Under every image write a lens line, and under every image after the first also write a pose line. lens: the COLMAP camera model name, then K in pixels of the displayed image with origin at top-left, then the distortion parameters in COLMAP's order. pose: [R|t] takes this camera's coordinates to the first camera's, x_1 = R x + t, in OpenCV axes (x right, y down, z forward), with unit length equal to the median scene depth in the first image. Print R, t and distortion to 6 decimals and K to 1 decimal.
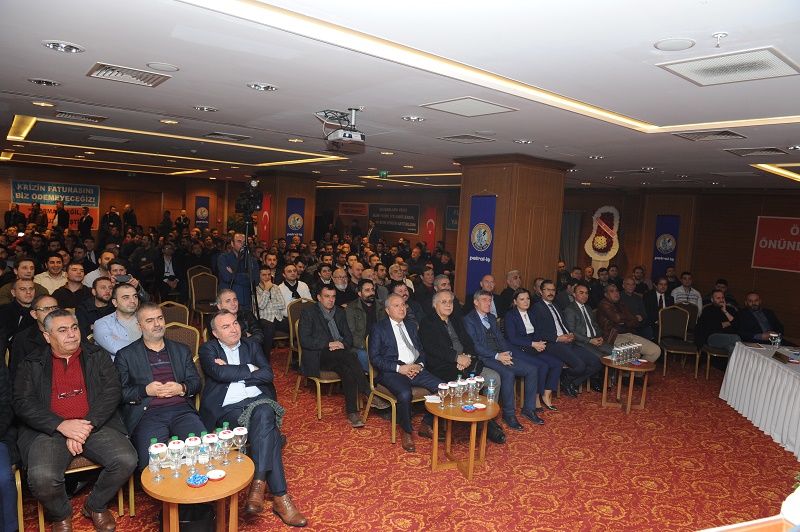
lens RADIAL K [[544.0, 0, 400.0], [0, 544.0, 266.0], [0, 0, 1]] dist [-0.052535, -0.003464]
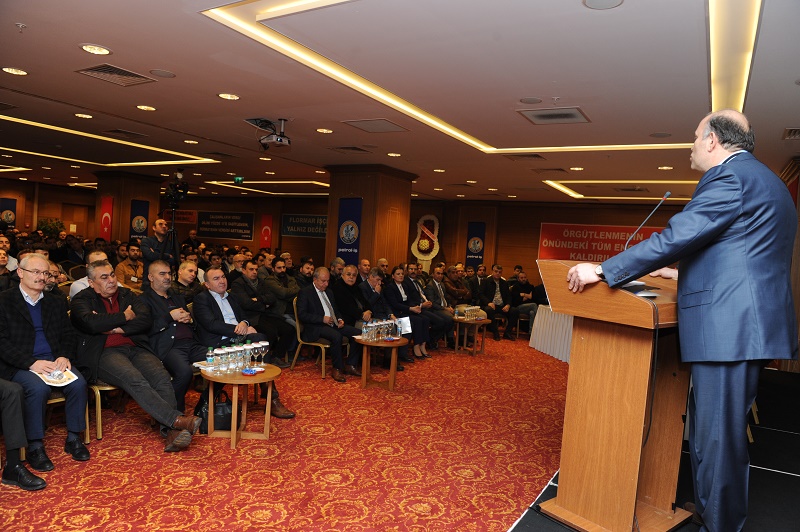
lens RADIAL K [[544.0, 0, 400.0], [0, 544.0, 266.0], [0, 0, 1]] dist [-0.052535, -0.003464]
pose [[0.933422, -0.007544, 0.358702, -0.235370], [0.018786, 0.999435, -0.027866, 0.076231], [-0.358289, 0.032749, 0.933036, -0.219652]]
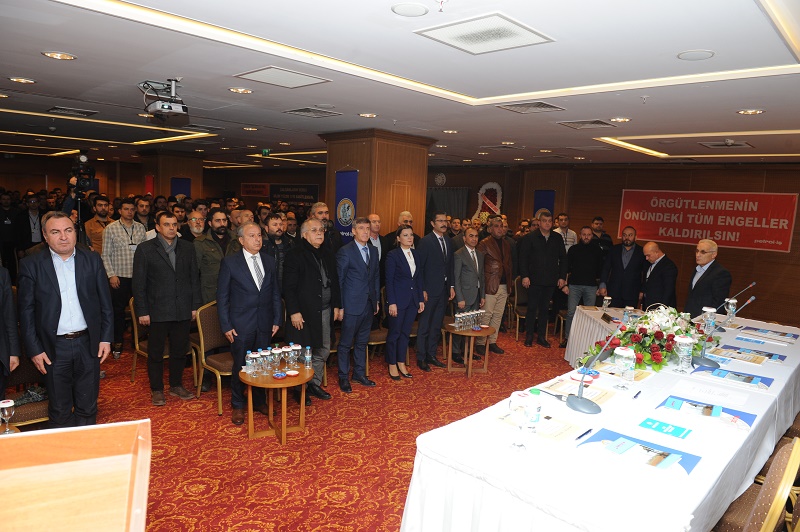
lens RADIAL K [[544.0, 0, 400.0], [0, 544.0, 266.0], [0, 0, 1]] dist [-0.052535, -0.003464]
pose [[0.990915, -0.028120, 0.131518, 0.151143], [0.023846, 0.999139, 0.033962, 0.019408], [-0.132360, -0.030518, 0.990732, -0.020625]]
